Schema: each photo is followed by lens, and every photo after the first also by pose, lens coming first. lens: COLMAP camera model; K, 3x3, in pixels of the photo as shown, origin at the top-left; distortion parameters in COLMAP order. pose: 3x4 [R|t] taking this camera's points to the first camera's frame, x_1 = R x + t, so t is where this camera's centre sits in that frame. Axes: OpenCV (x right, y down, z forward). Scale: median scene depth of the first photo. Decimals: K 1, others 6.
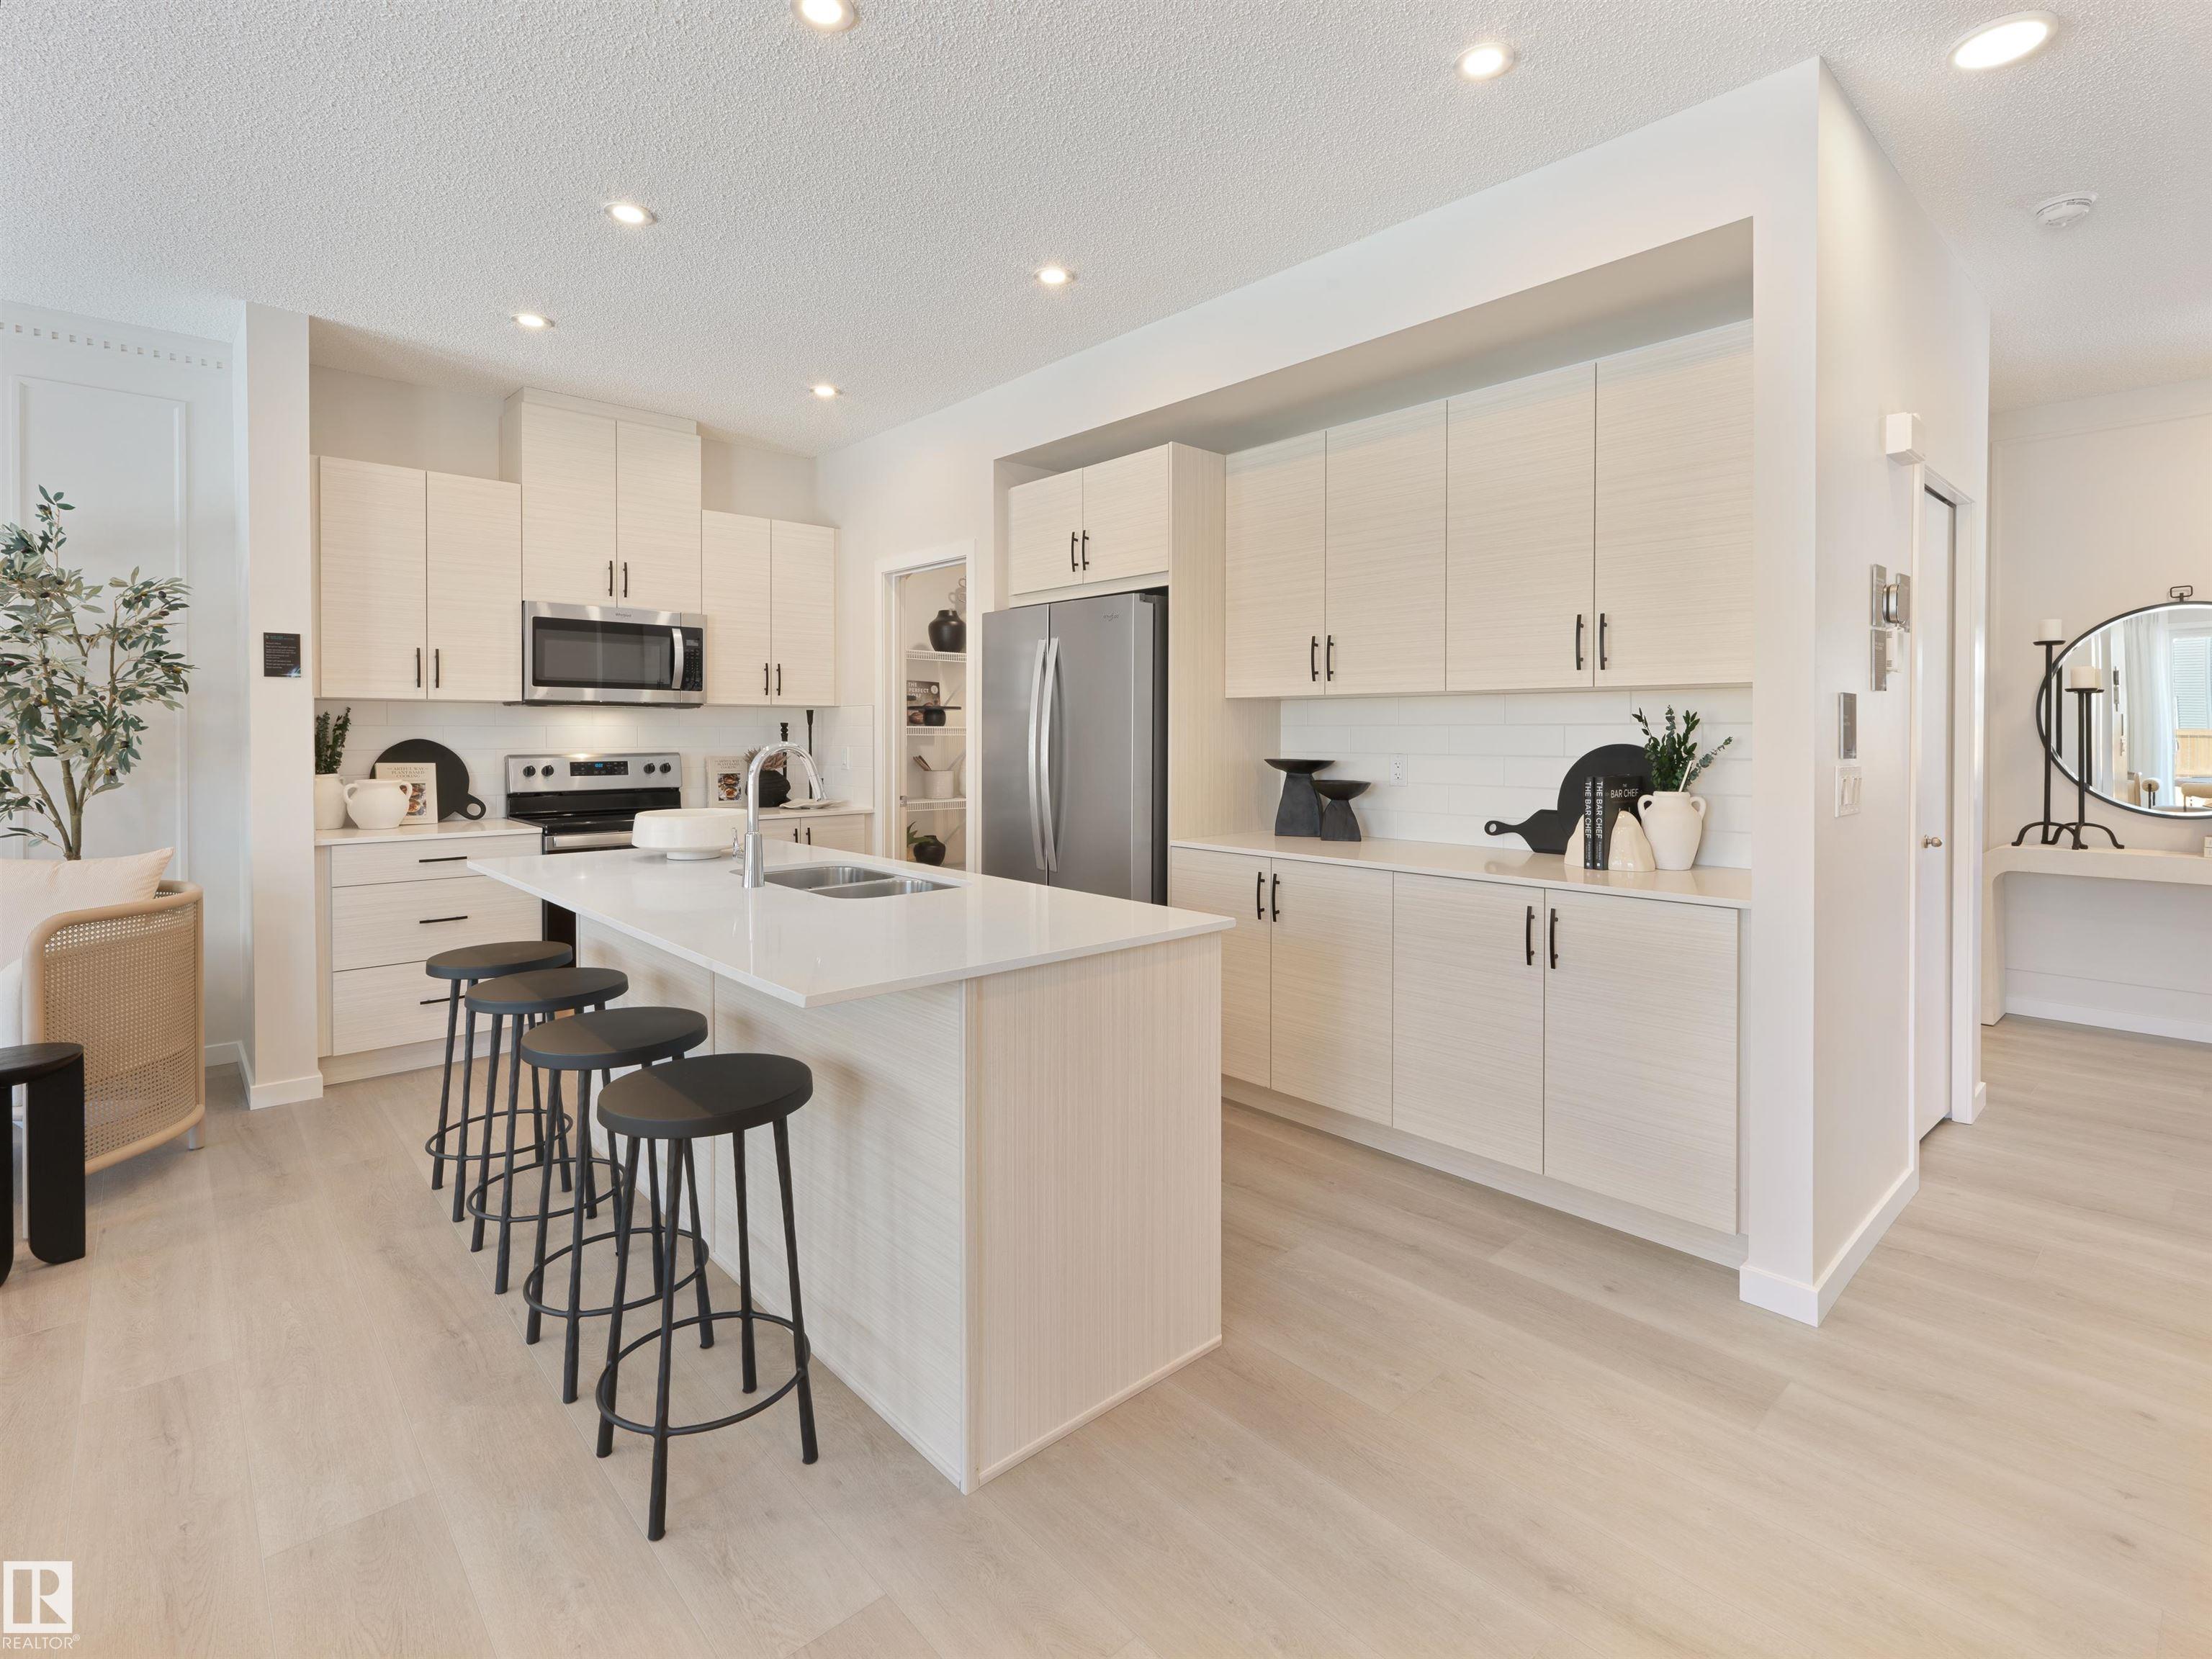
lens RADIAL K [[1049.8, 0, 1110.4], [0, 1049.8, 741.3], [0, 0, 1]] dist [-0.001620, -0.000168]
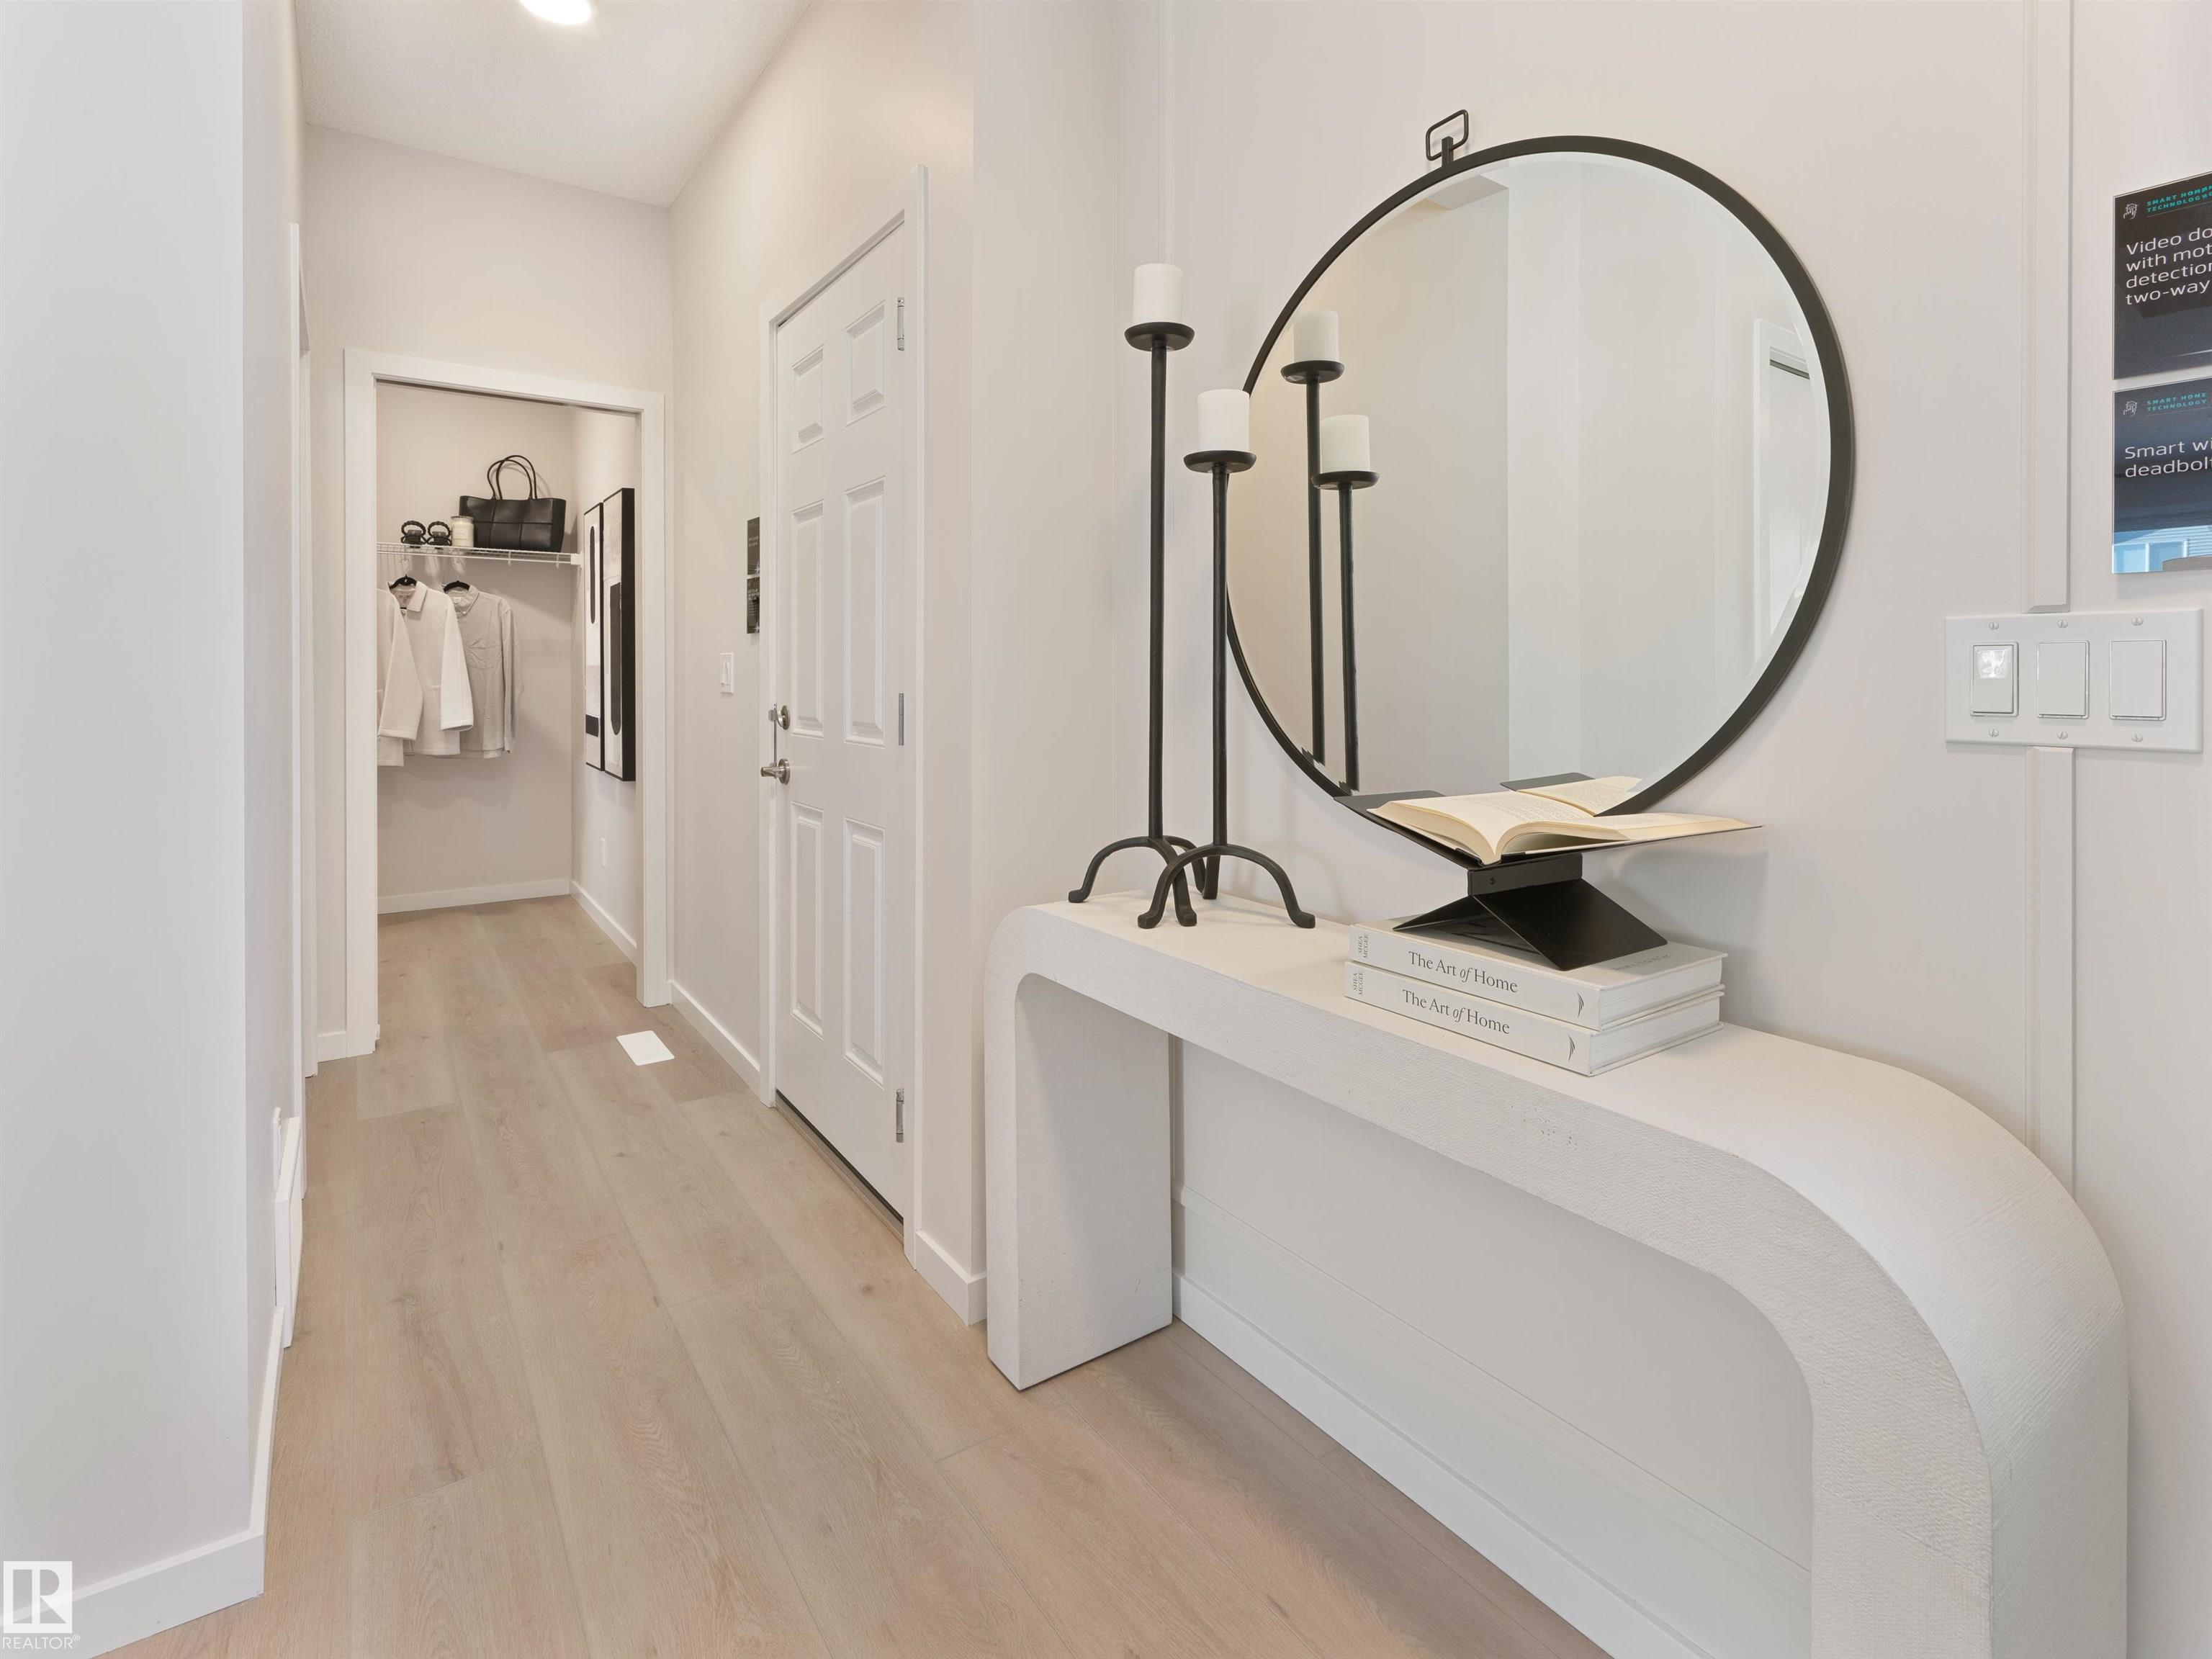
lens RADIAL K [[1038.4, 0, 1106.1], [0, 1038.4, 680.0], [0, 0, 1]] dist [0.000397, 0.000317]
pose [[0.993155, 0.000740, -0.116800, 0.915403], [-0.000526, 0.999998, 0.001857, 0.022365], [0.116801, -0.001782, 0.993154, 0.643487]]
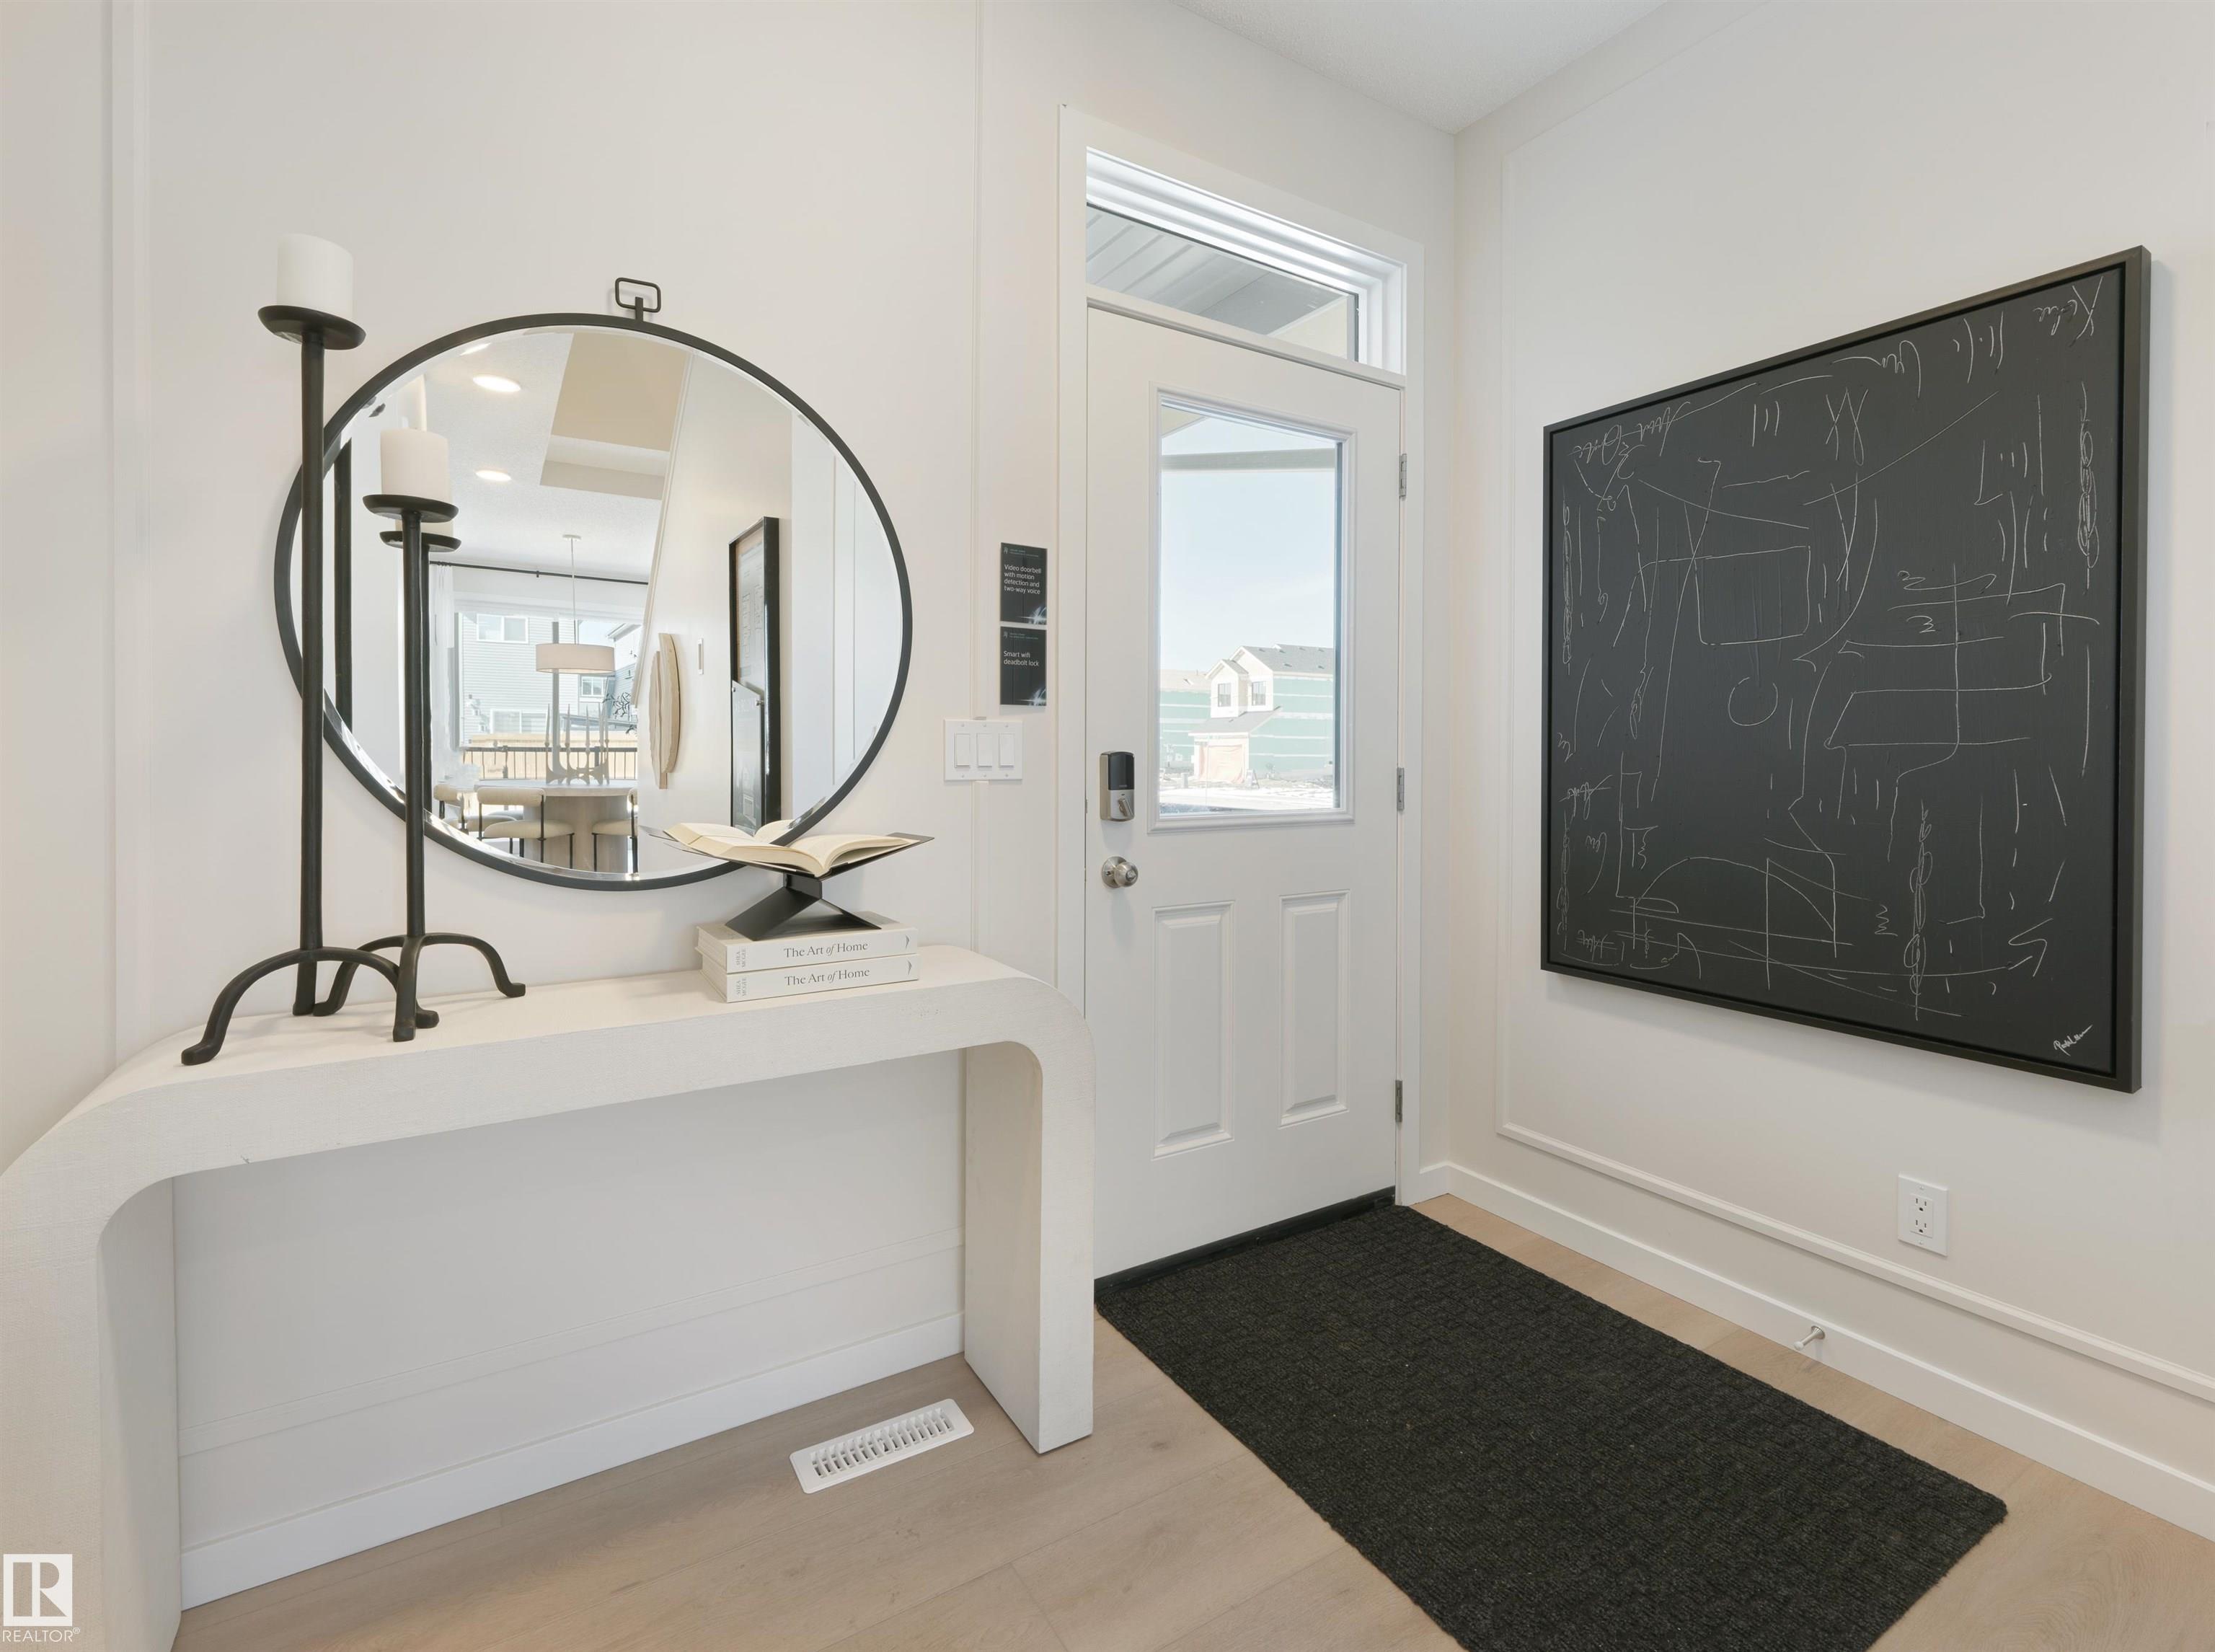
lens RADIAL K [[1029.1, 0, 1115.8], [0, 1029.1, 761.1], [0, 0, 1]] dist [-0.002842, -0.000732]
pose [[0.177374, -0.011057, 0.984081, 0.653023], [0.000531, 0.999938, 0.011140, 0.022225], [-0.984143, -0.001454, 0.177369, 0.729375]]
